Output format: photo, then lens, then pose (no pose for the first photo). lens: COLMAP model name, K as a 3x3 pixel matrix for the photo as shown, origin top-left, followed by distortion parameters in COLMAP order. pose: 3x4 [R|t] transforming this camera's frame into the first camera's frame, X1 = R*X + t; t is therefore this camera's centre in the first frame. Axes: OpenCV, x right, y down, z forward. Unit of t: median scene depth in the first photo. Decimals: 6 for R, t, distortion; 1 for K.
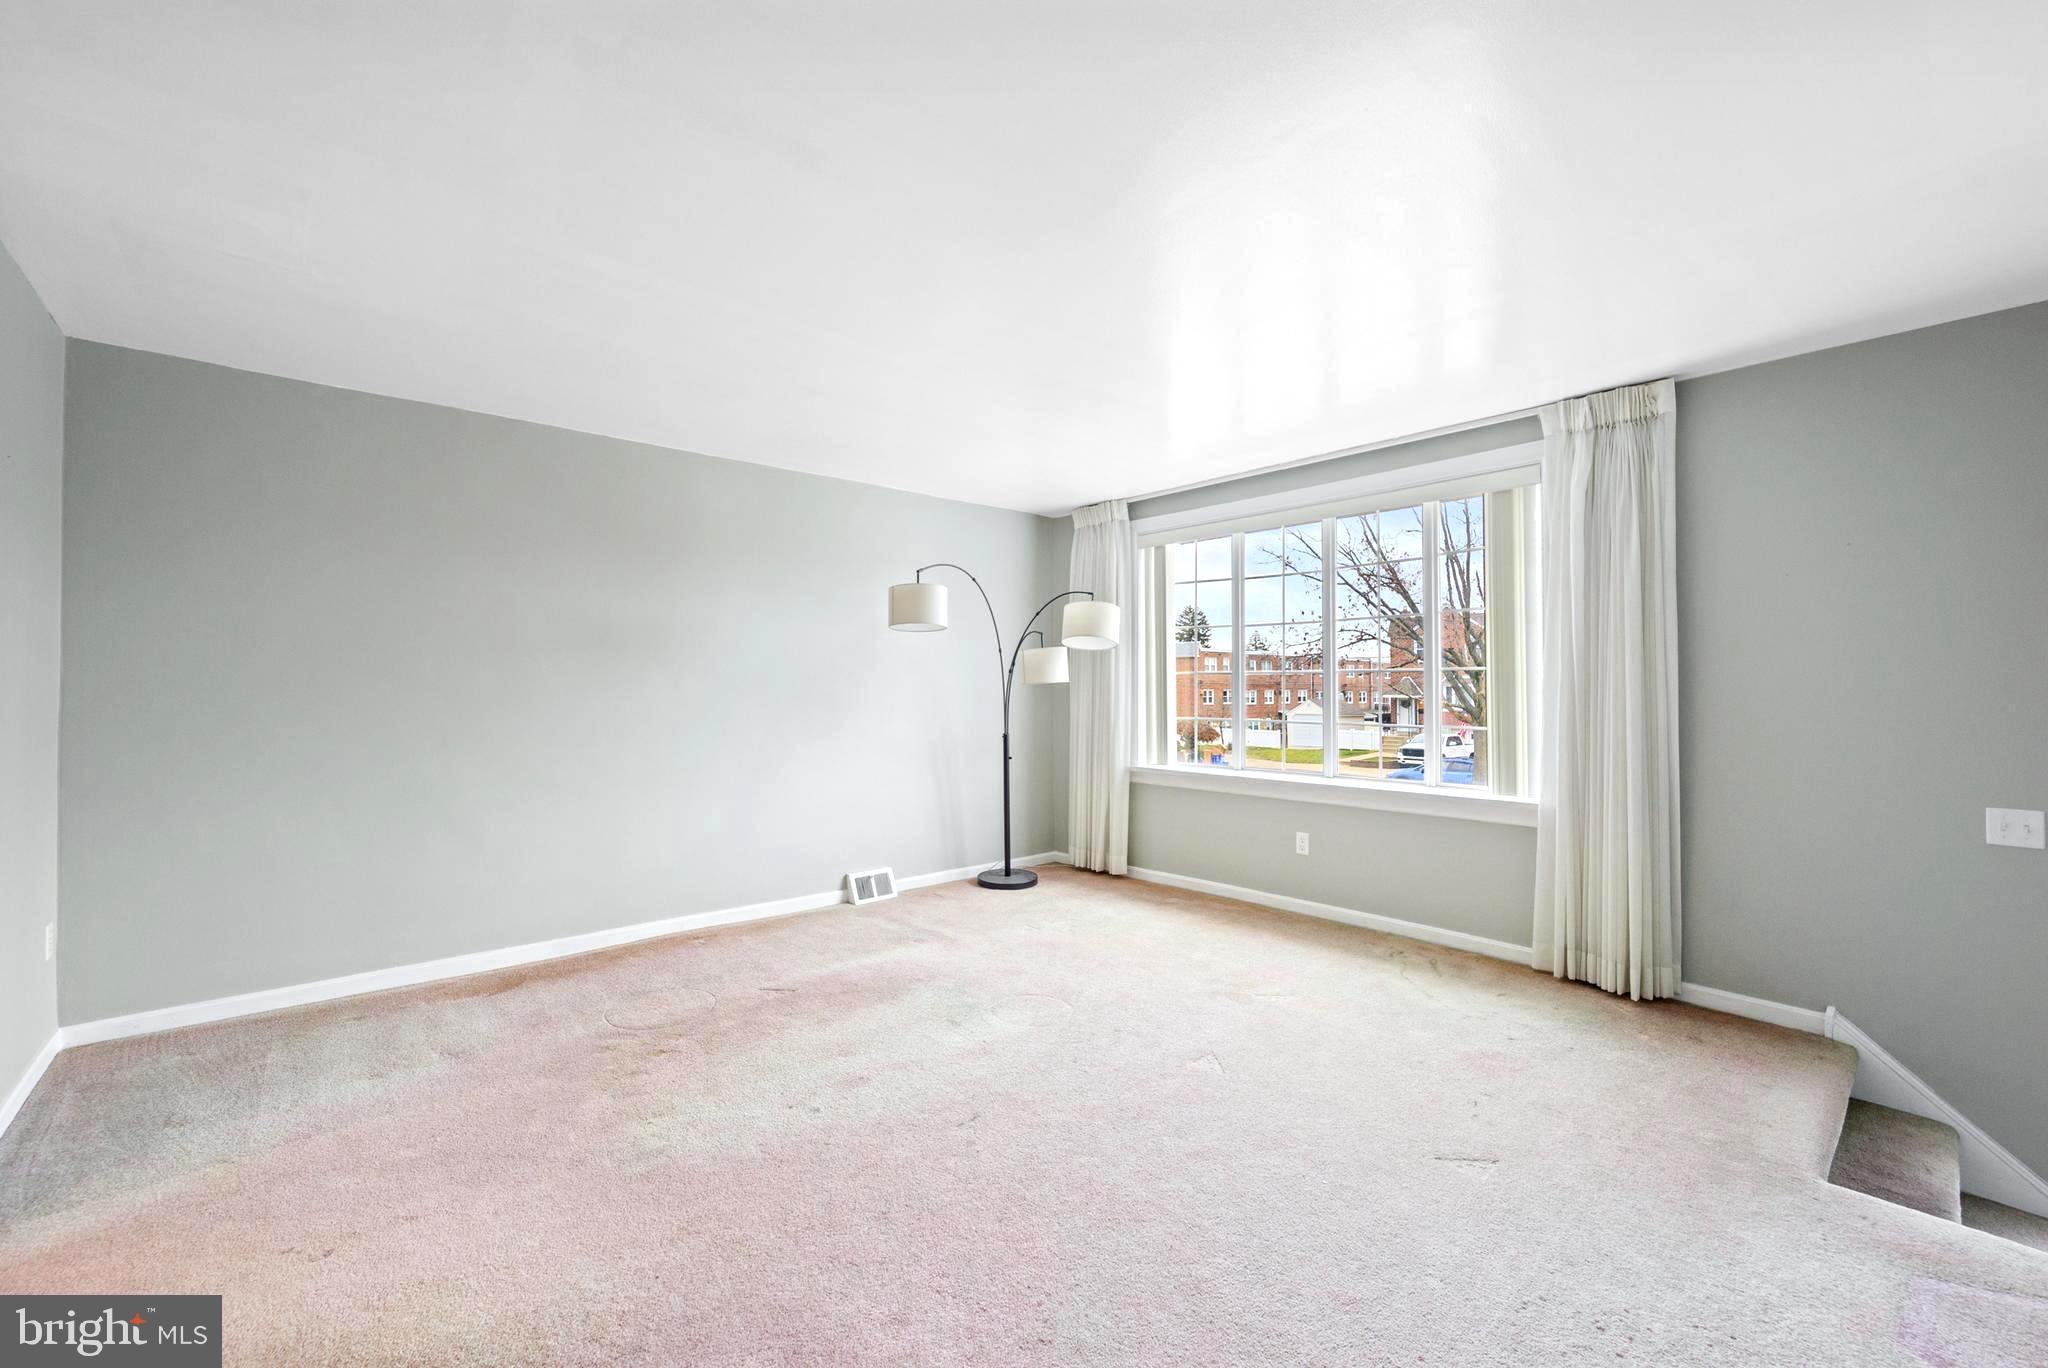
lens RADIAL K [[829.7, 0, 1017.6], [0, 829.7, 668.1], [0, 0, 1]] dist [-0.007743, -0.004770]
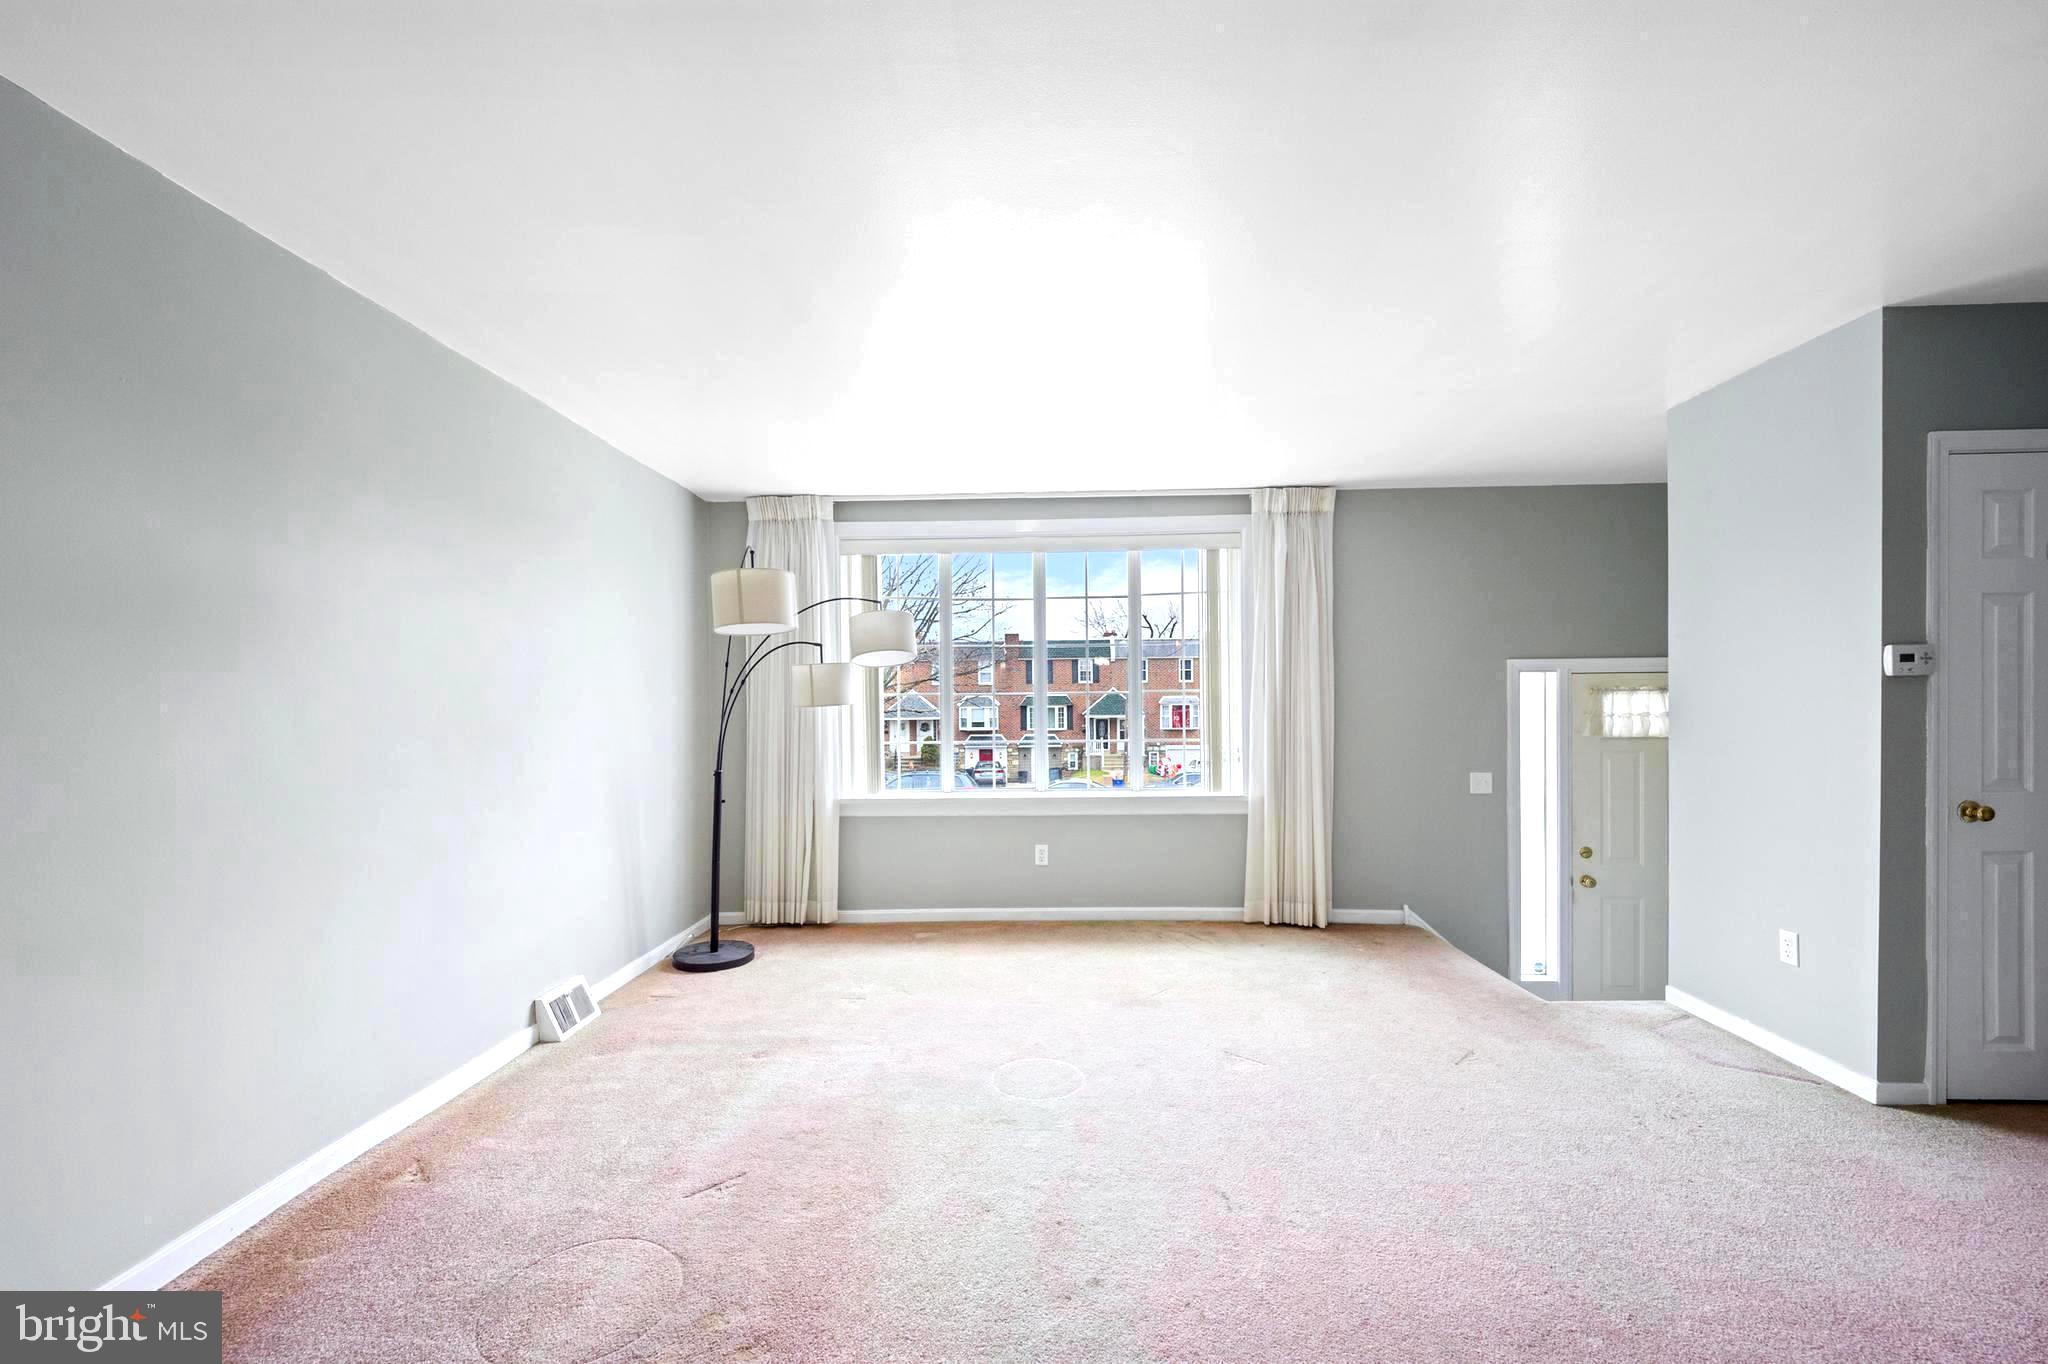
lens RADIAL K [[829.7, 0, 1015.0], [0, 829.7, 700.6], [0, 0, 1]] dist [-0.007743, -0.004770]
pose [[0.683932, -0.003468, 0.729538, -0.518047], [-0.006486, 0.999920, 0.010833, 0.003385], [-0.729517, -0.012141, 0.683855, 0.343824]]
